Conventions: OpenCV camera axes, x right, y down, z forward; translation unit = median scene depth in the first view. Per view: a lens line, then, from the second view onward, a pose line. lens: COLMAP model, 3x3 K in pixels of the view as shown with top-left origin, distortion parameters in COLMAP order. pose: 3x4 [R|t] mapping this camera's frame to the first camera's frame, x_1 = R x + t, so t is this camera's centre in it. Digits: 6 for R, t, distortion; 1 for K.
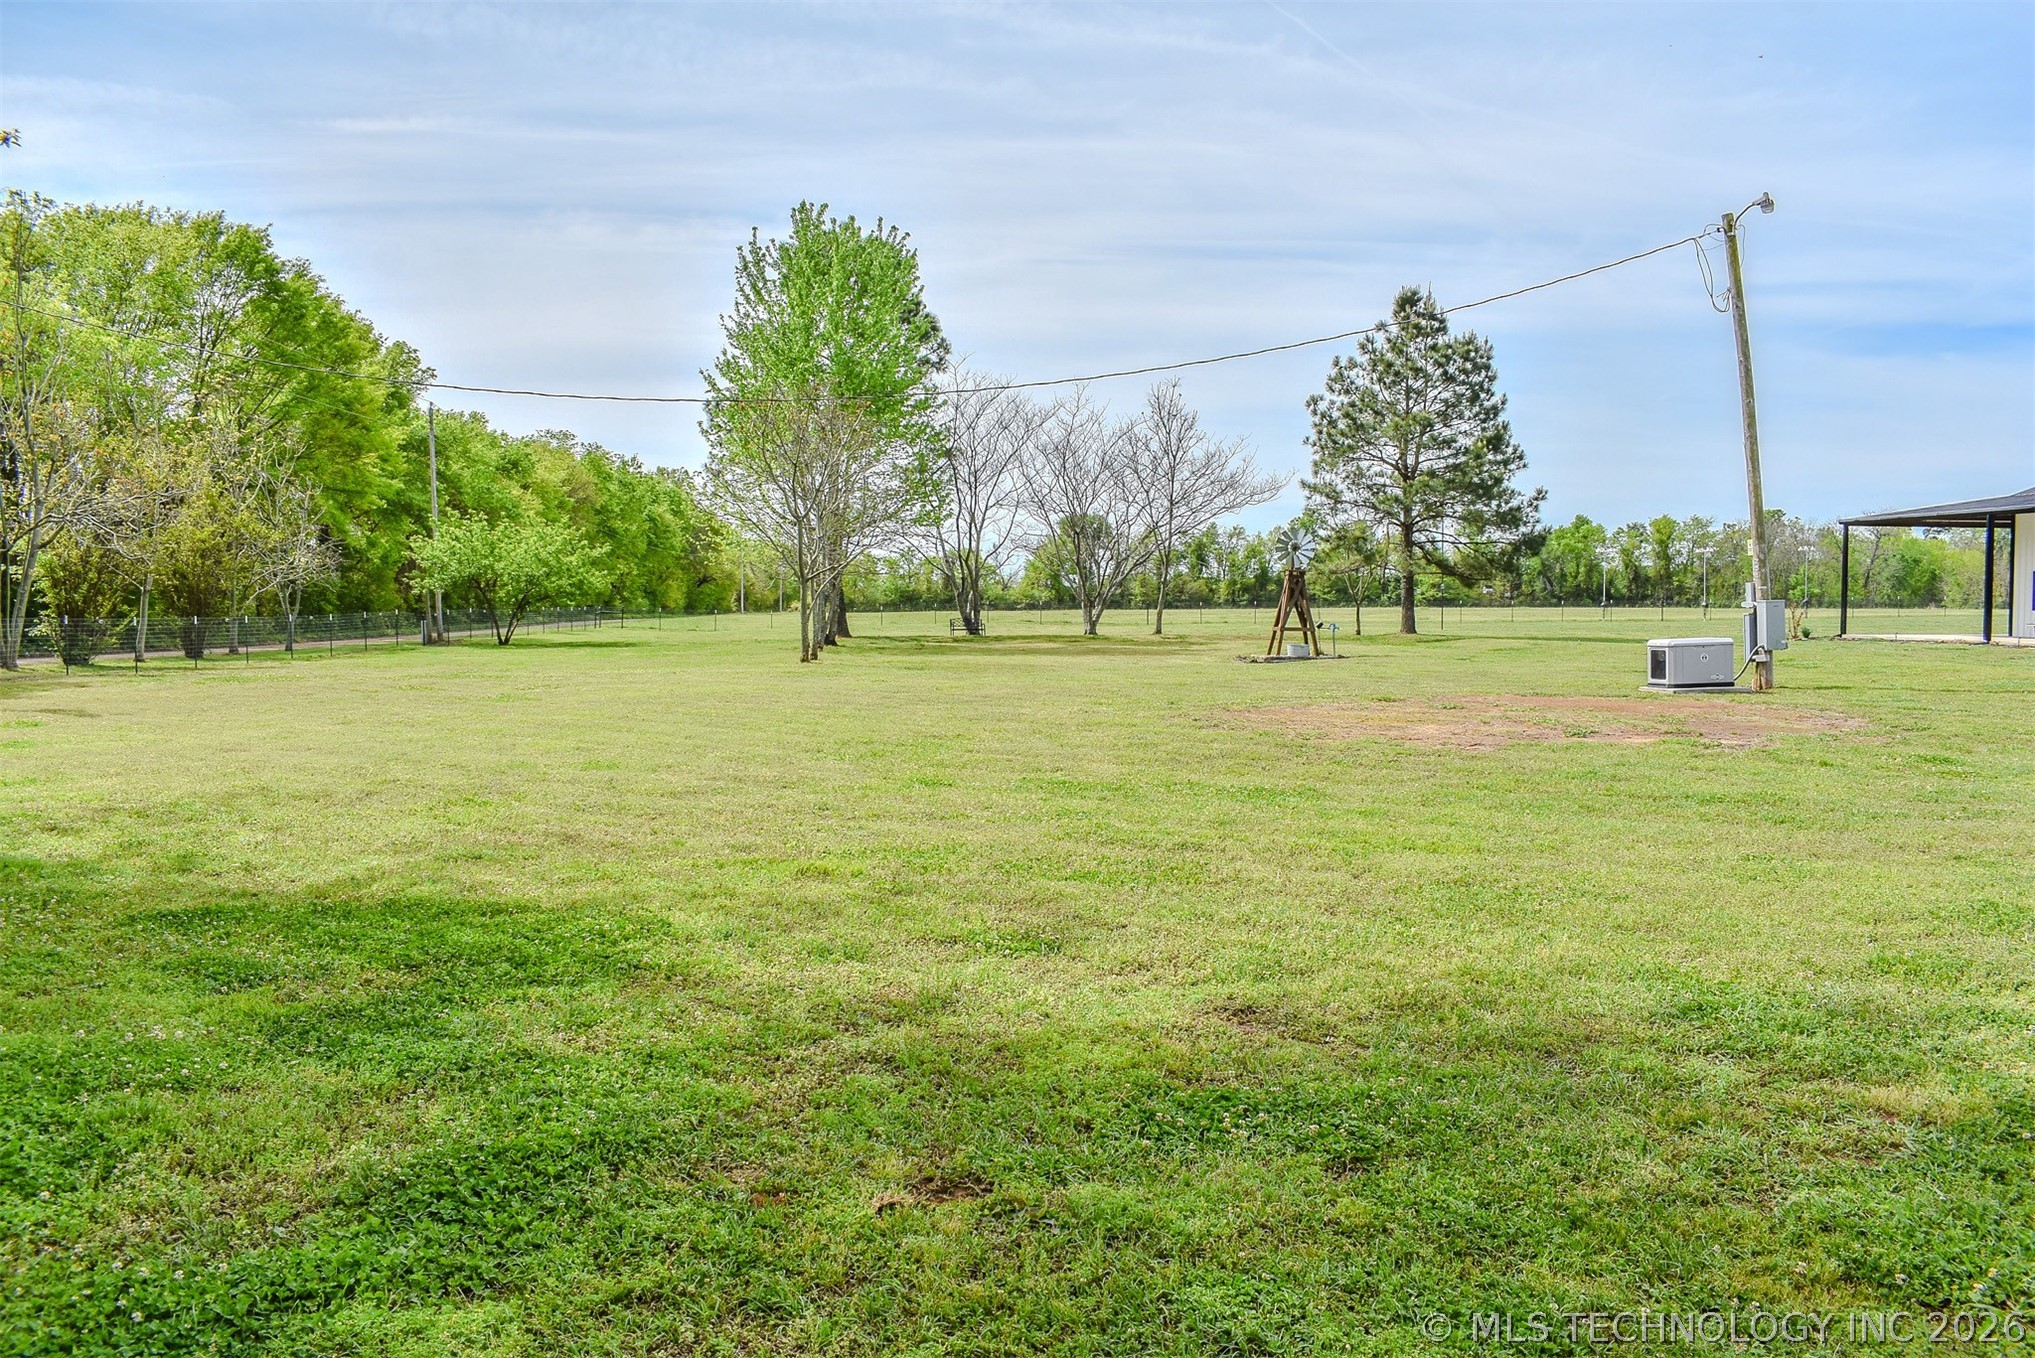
lens RADIAL K [[1616.9, 0, 1015.8], [0, 1616.9, 655.8], [0, 0, 1]] dist [-0.087247, 0.010163]
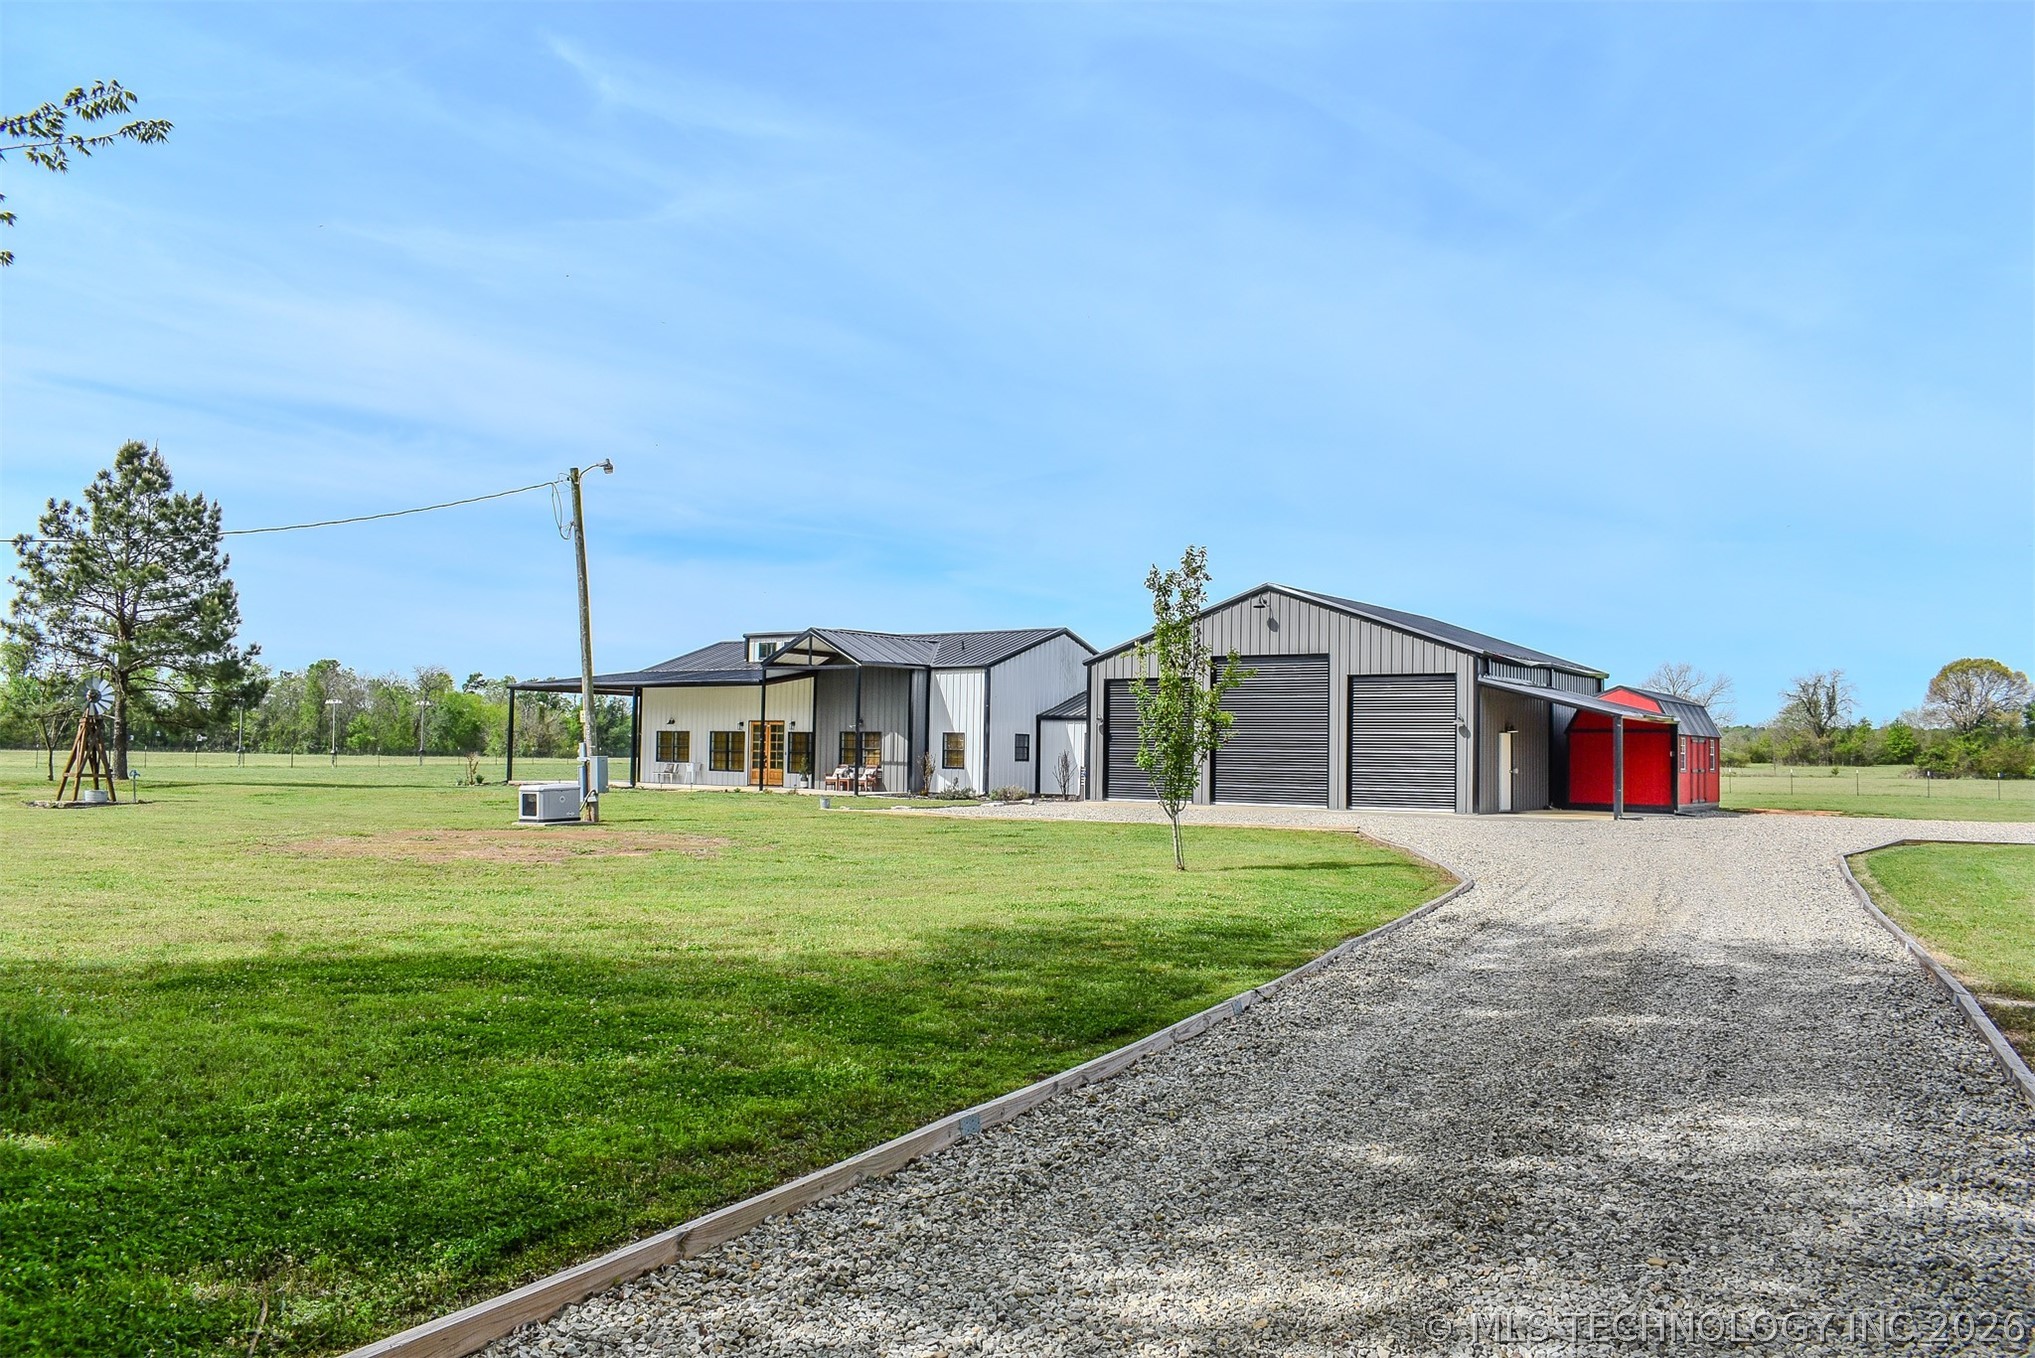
lens RADIAL K [[1597.6, 0, 1017.5], [0, 1597.6, 679.0], [0, 0, 1]] dist [-0.093882, 0.016066]
pose [[0.644838, 0.046643, 0.762895, -0.140167], [0.012423, 0.997365, -0.071479, 0.000146], [-0.764219, 0.055570, 0.642559, -0.062194]]
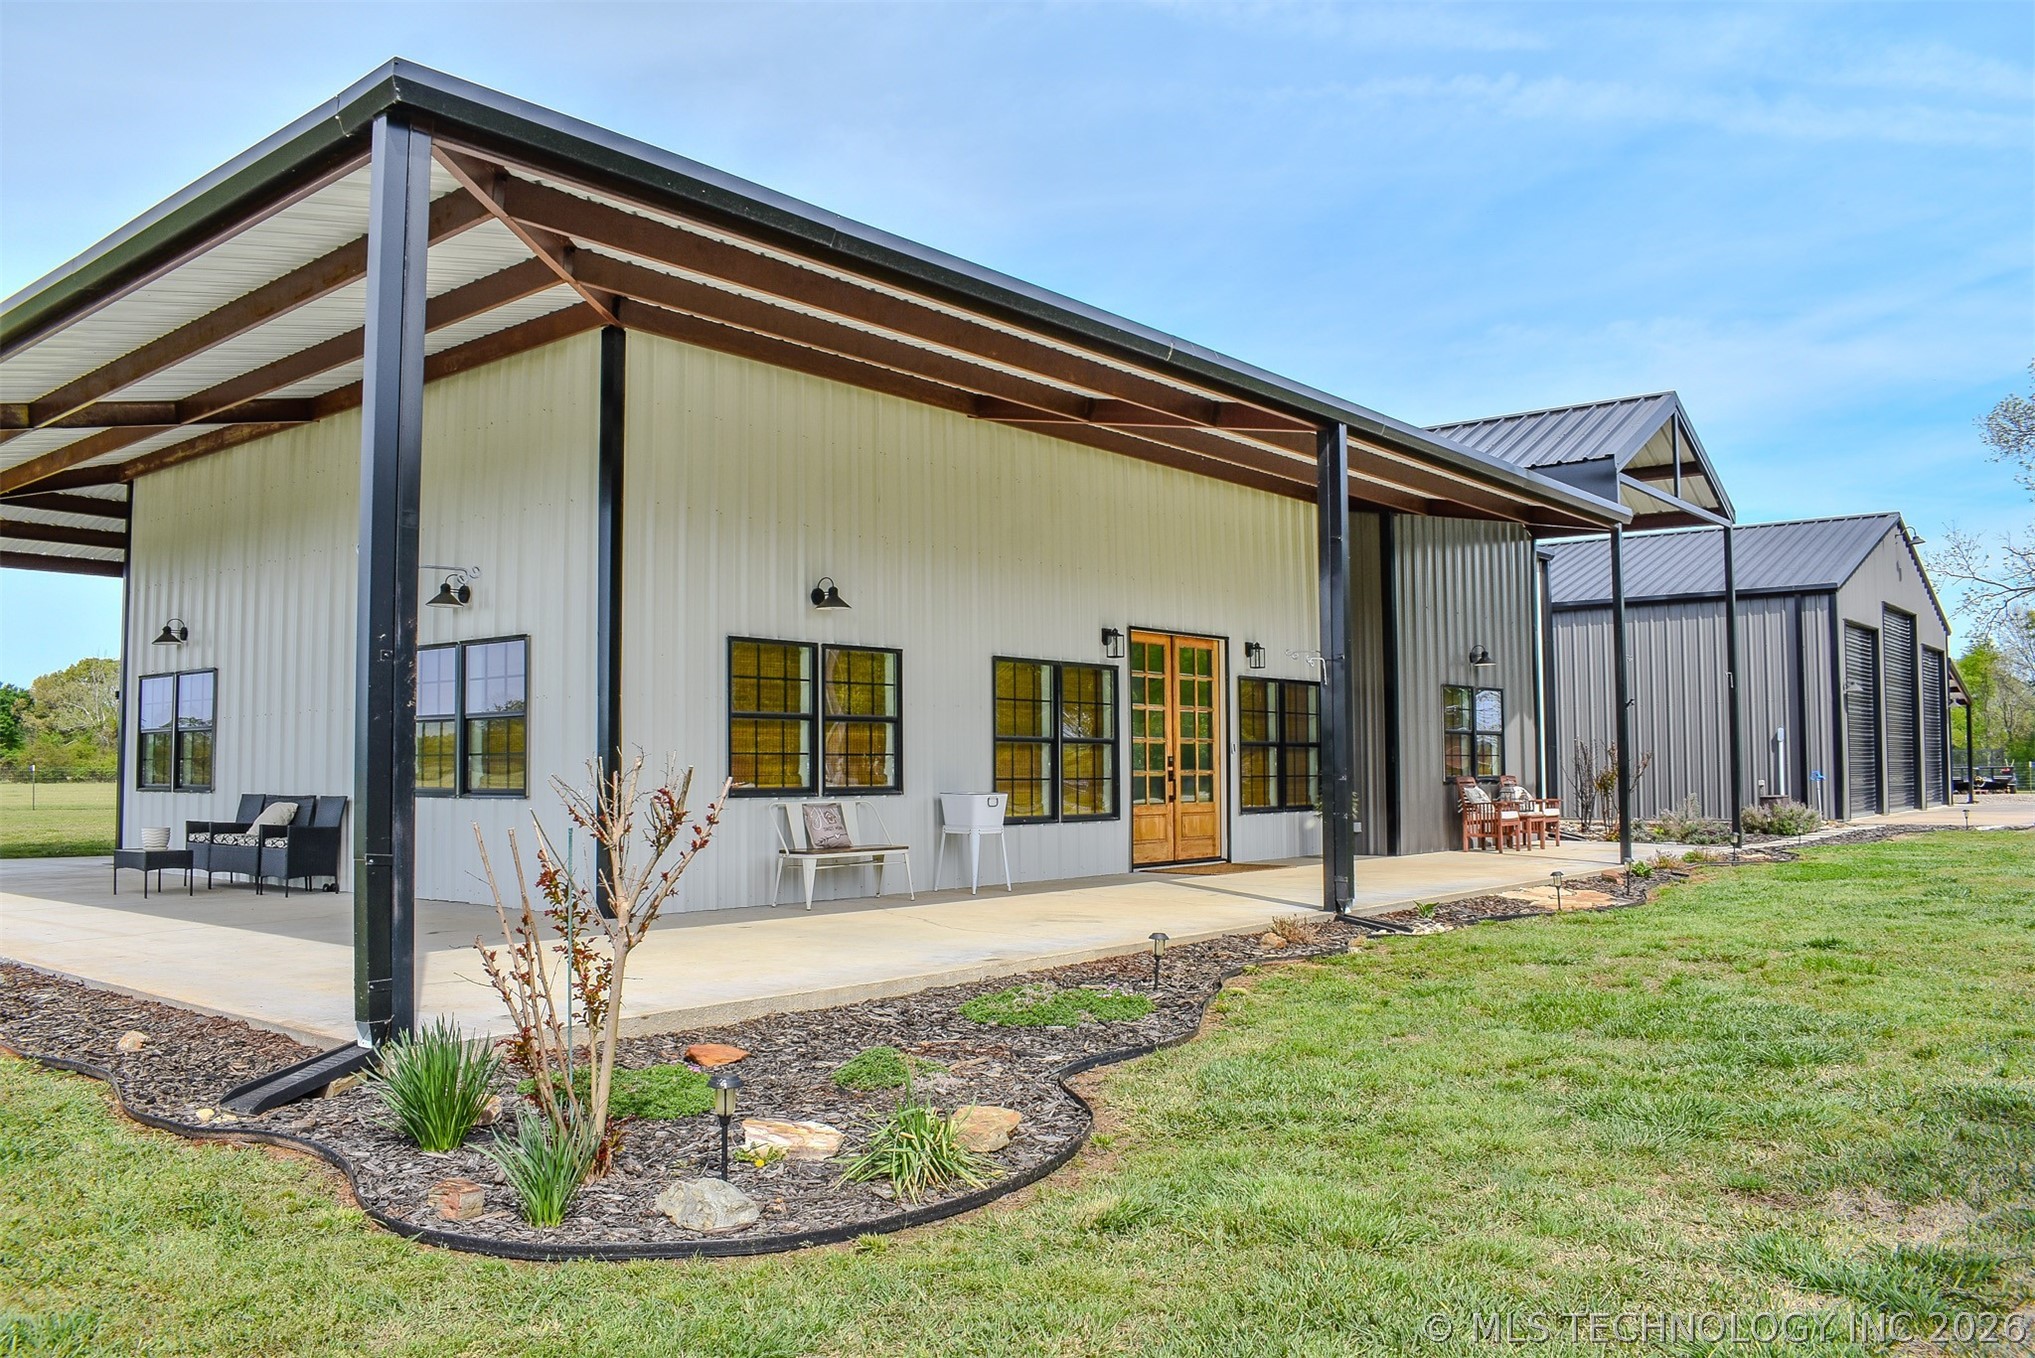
lens RADIAL K [[1581.9, 0, 999.9], [0, 1581.9, 684.9], [0, 0, 1]] dist [-0.138187, 0.111579]
pose [[-0.718230, 0.043641, 0.694435, 0.412704], [0.032790, 0.999045, -0.028871, -0.034586], [-0.695032, 0.002034, -0.718976, 1.047111]]
